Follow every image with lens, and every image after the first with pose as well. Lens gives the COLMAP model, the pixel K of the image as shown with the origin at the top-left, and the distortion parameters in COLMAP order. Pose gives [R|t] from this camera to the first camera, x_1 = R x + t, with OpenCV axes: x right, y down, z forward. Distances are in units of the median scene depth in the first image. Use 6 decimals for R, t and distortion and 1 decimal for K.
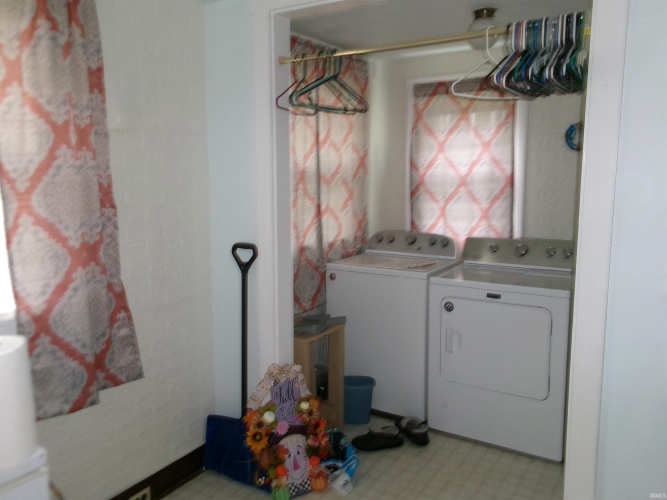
lens RADIAL K [[561.6, 0, 336.2], [0, 561.6, 255.0], [0, 0, 1]] dist [0.013836, -0.014493]
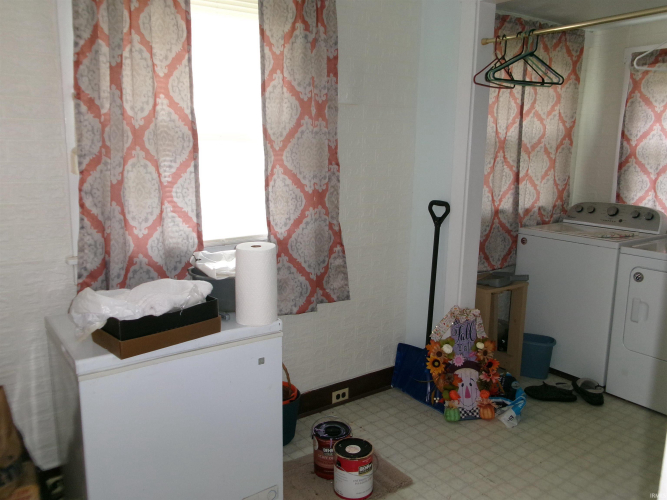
lens RADIAL K [[561.6, 0, 330.8], [0, 561.6, 248.9], [0, 0, 1]] dist [0.013836, -0.014493]
pose [[0.923164, 0.086323, -0.374588, 0.074706], [-0.072571, 0.996074, 0.050693, 0.036453], [0.377493, -0.019614, 0.925805, -0.170353]]
